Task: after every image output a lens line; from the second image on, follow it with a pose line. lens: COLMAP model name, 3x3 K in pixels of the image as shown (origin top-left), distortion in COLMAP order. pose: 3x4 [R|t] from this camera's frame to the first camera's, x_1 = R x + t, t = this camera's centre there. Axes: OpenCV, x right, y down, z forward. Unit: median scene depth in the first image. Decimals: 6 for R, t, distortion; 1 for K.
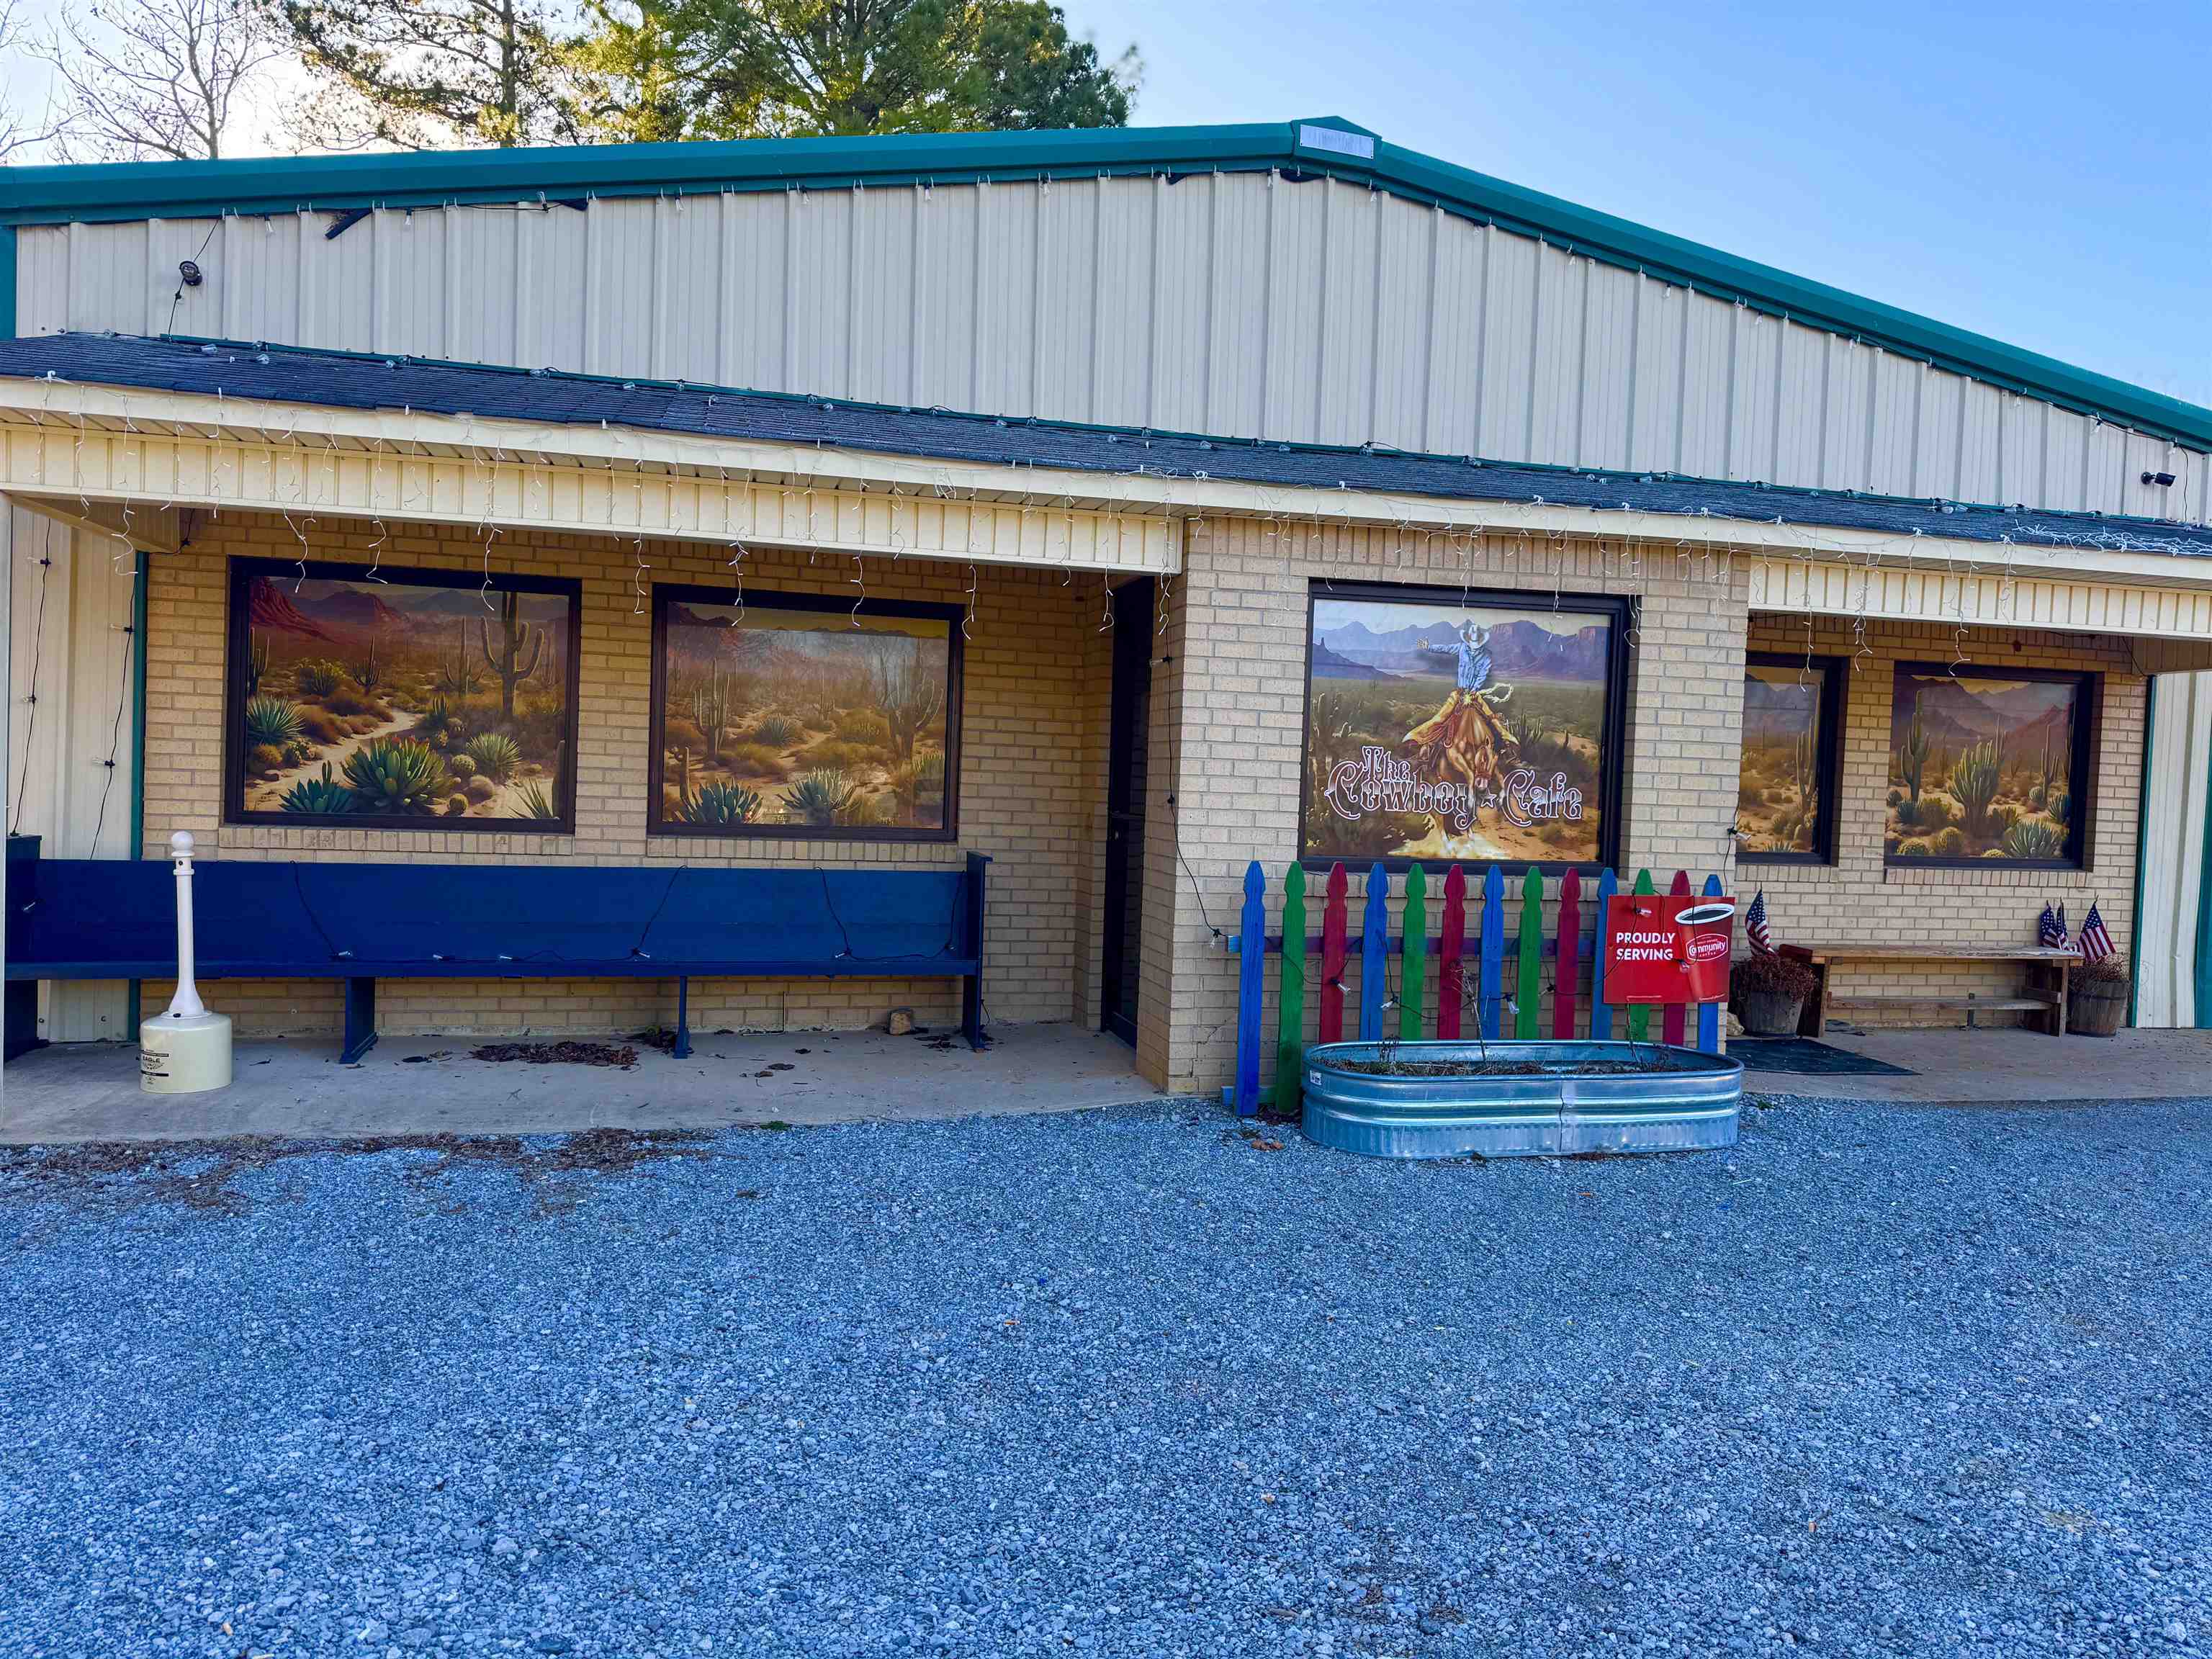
lens RADIAL K [[1566.7, 0, 1017.4], [0, 1566.7, 825.9], [0, 0, 1]] dist [0.036145, -0.037431]
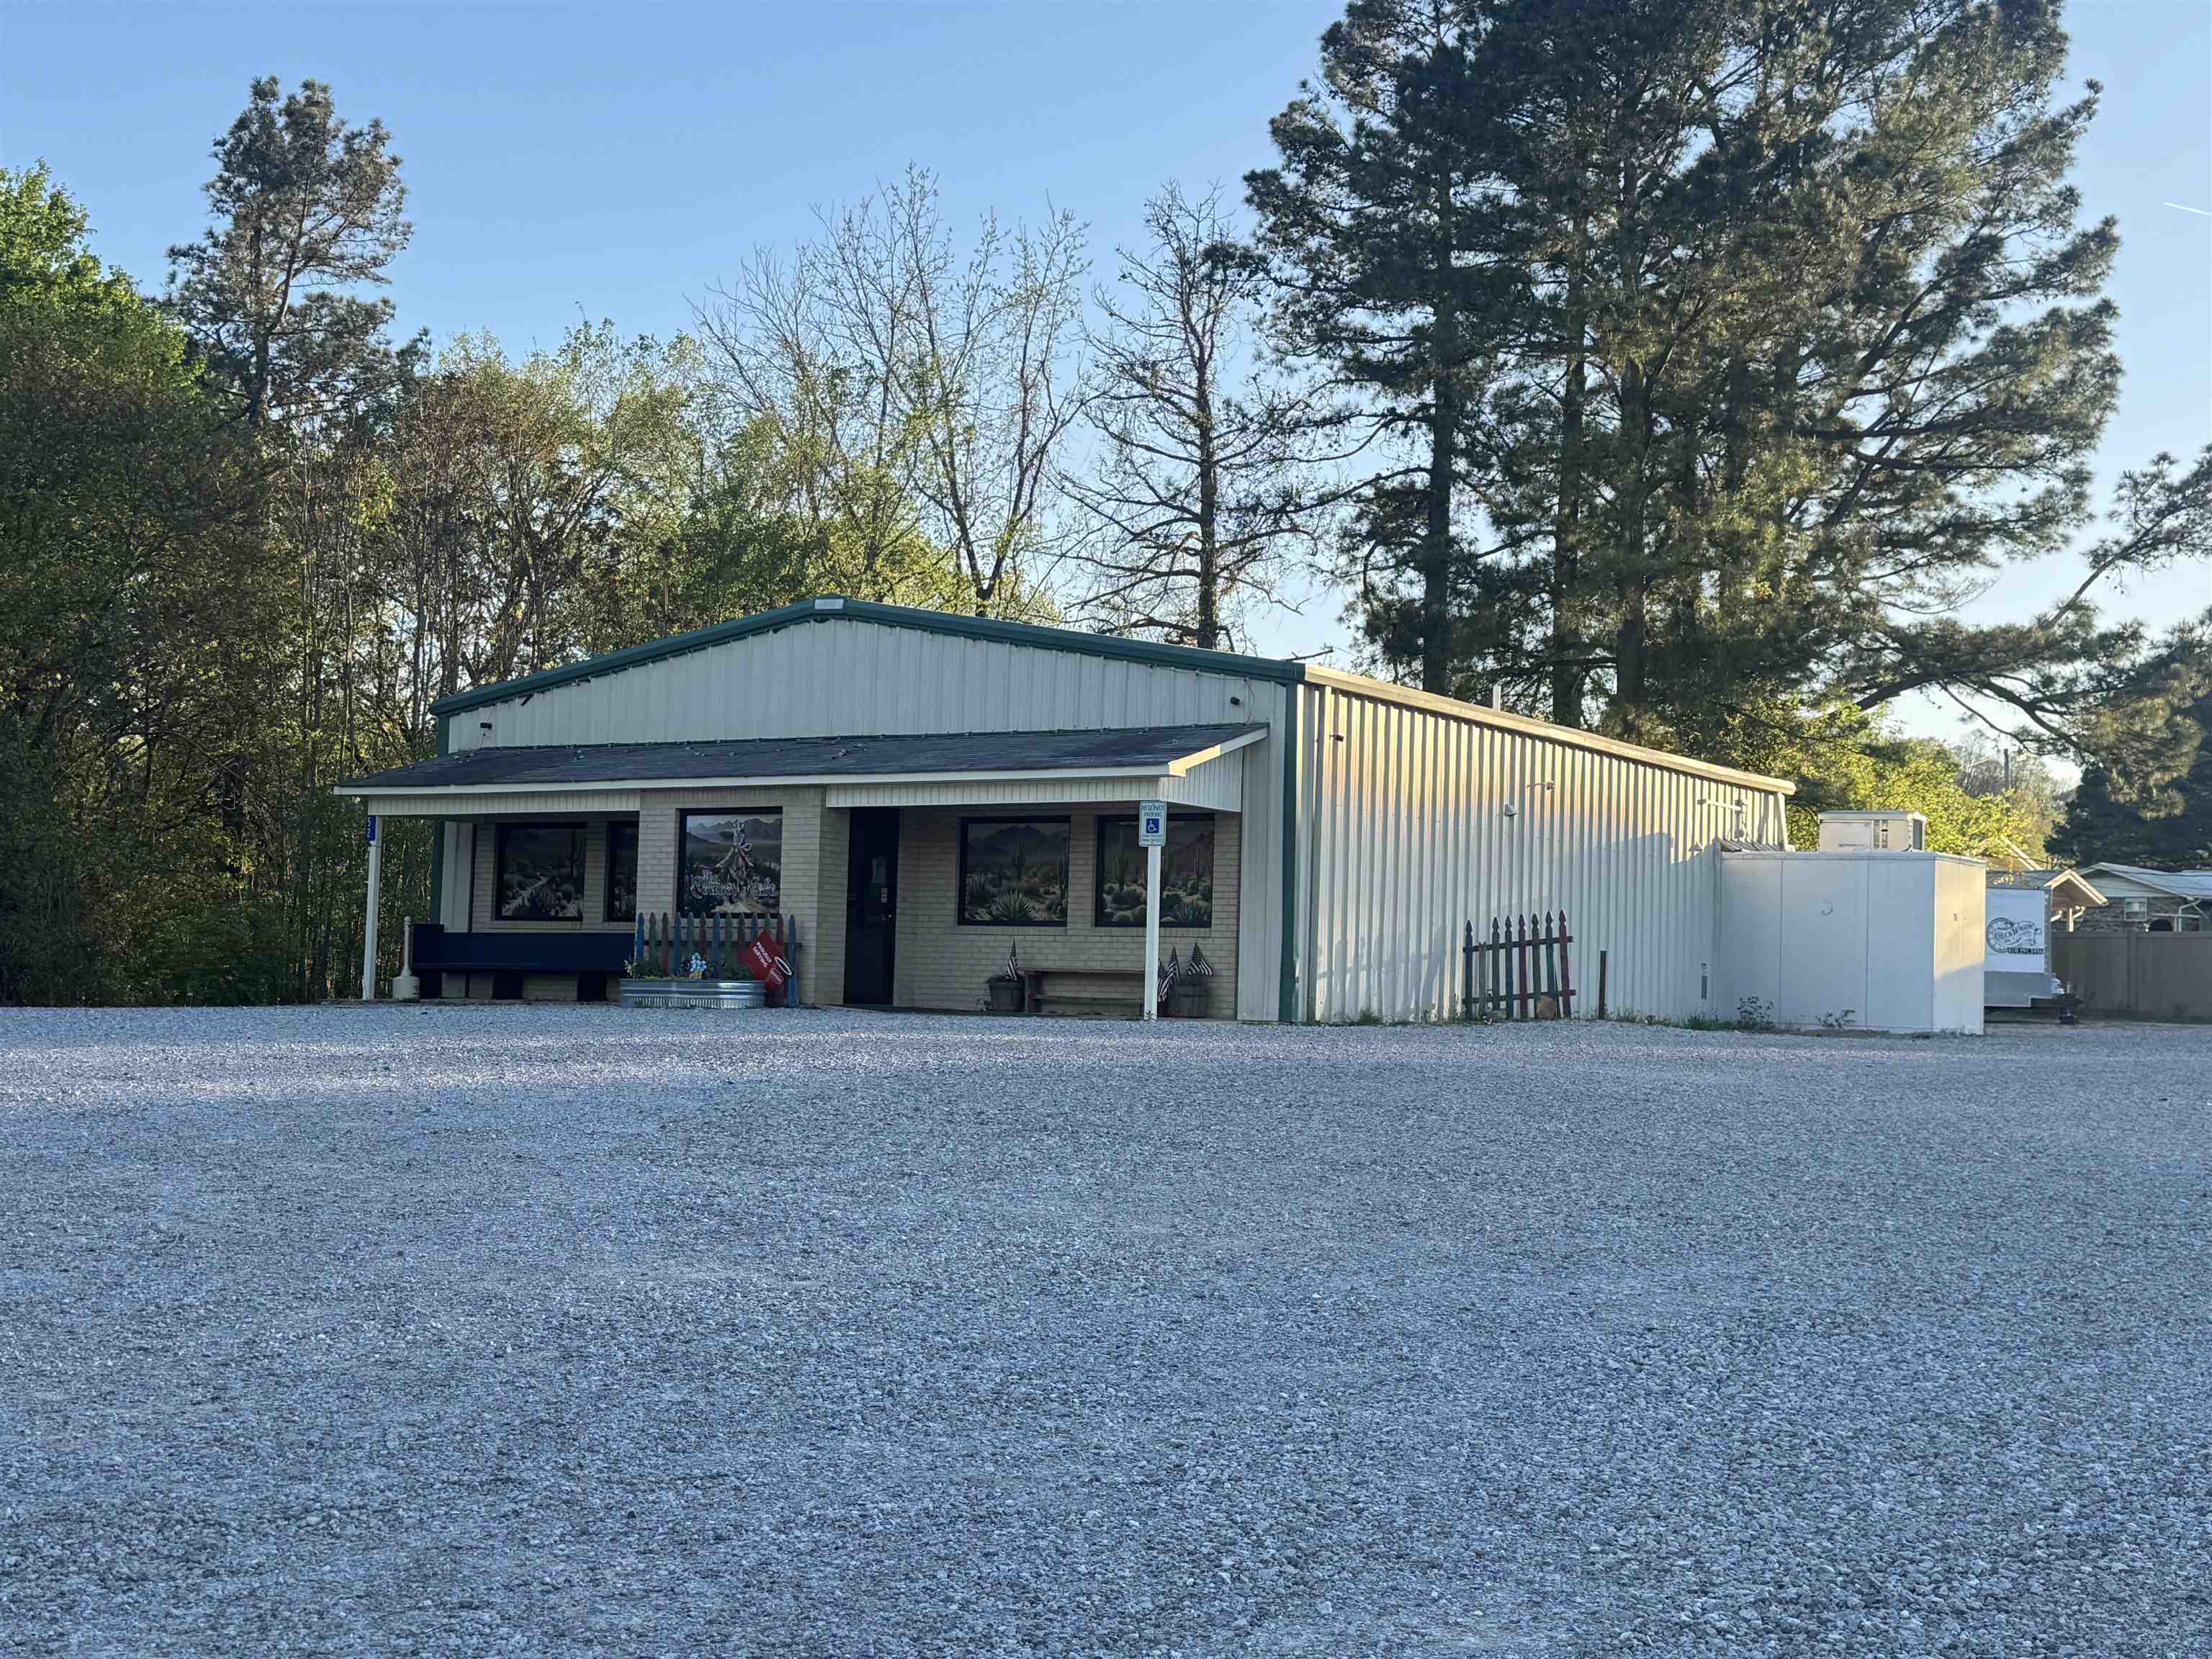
lens RADIAL K [[2799.0, 0, 1108.2], [0, 2799.0, 836.2], [0, 0, 1]] dist [0.129350, 0.000000]
pose [[0.690831, -0.058492, -0.720646, 3.967185], [-0.027007, 0.993939, -0.106564, 0.364245], [0.722512, 0.093080, 0.685064, -1.676544]]
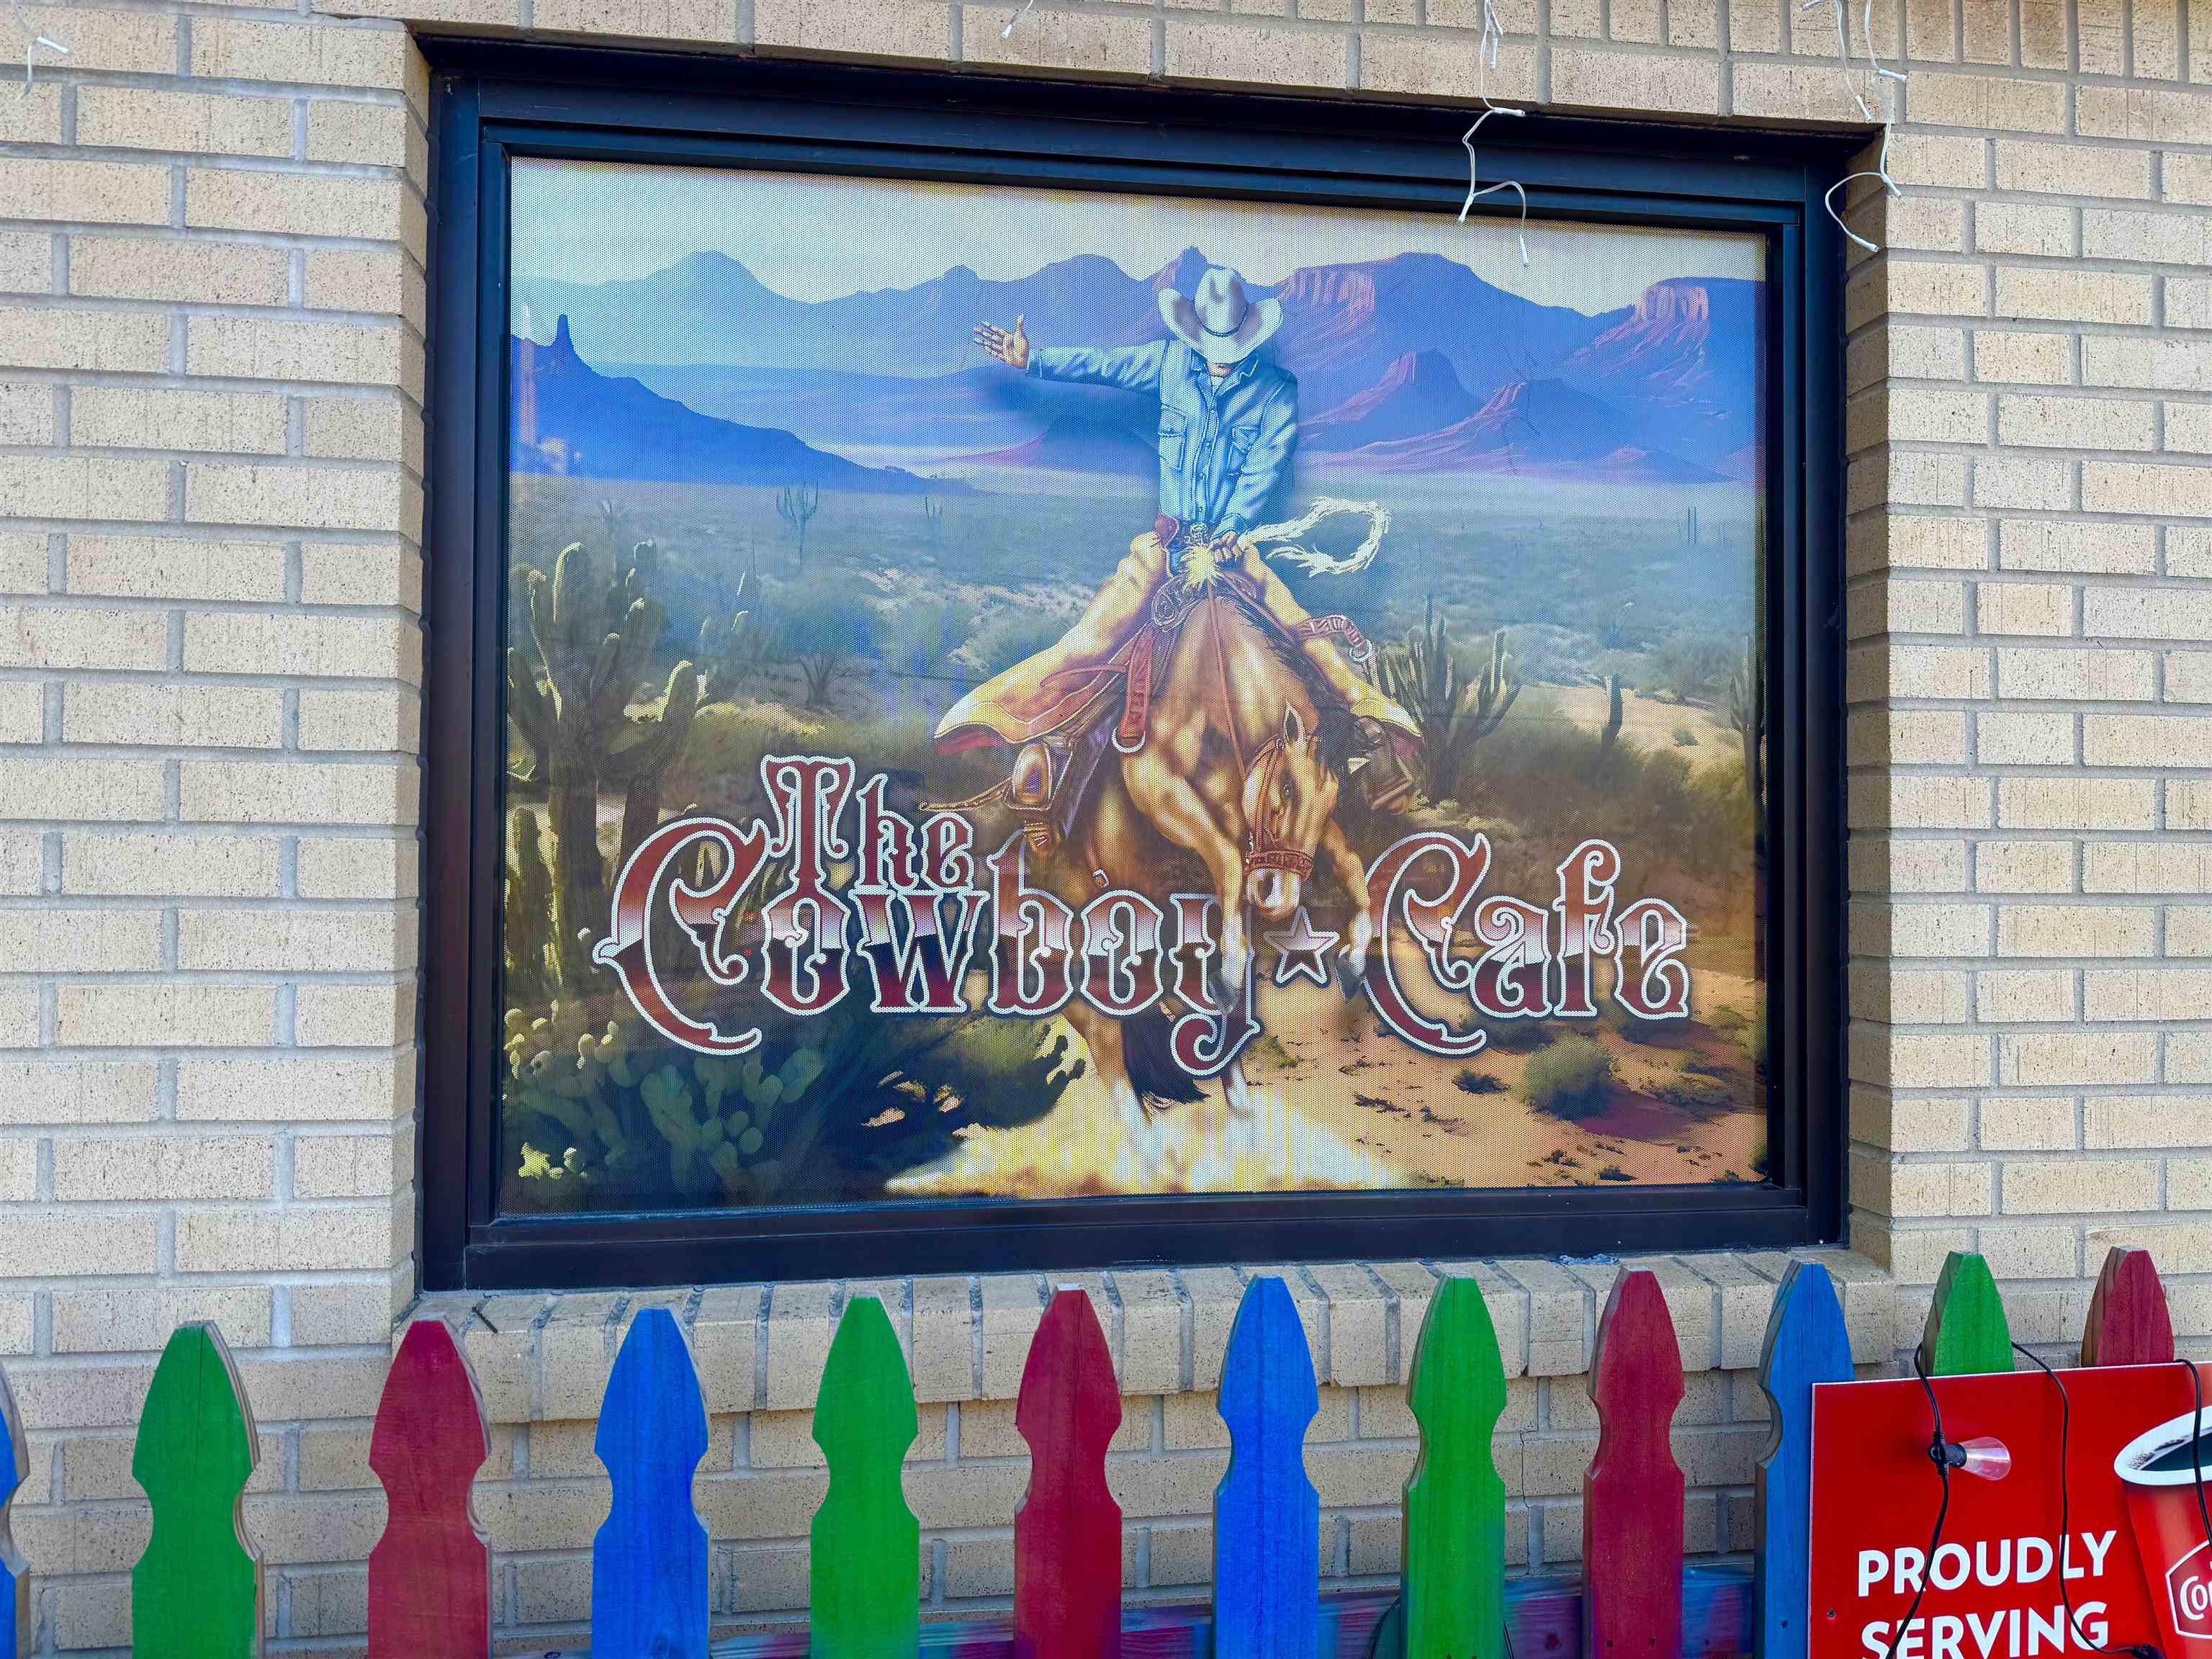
lens RADIAL K [[1566.7, 0, 1099.7], [0, 1566.7, 829.9], [0, 0, 1]] dist [0.036145, -0.037431]
pose [[0.997242, -0.029220, -0.068228, 0.284854], [0.025547, 0.998208, -0.054107, -0.024011], [0.069687, 0.052215, 0.996201, 0.745207]]
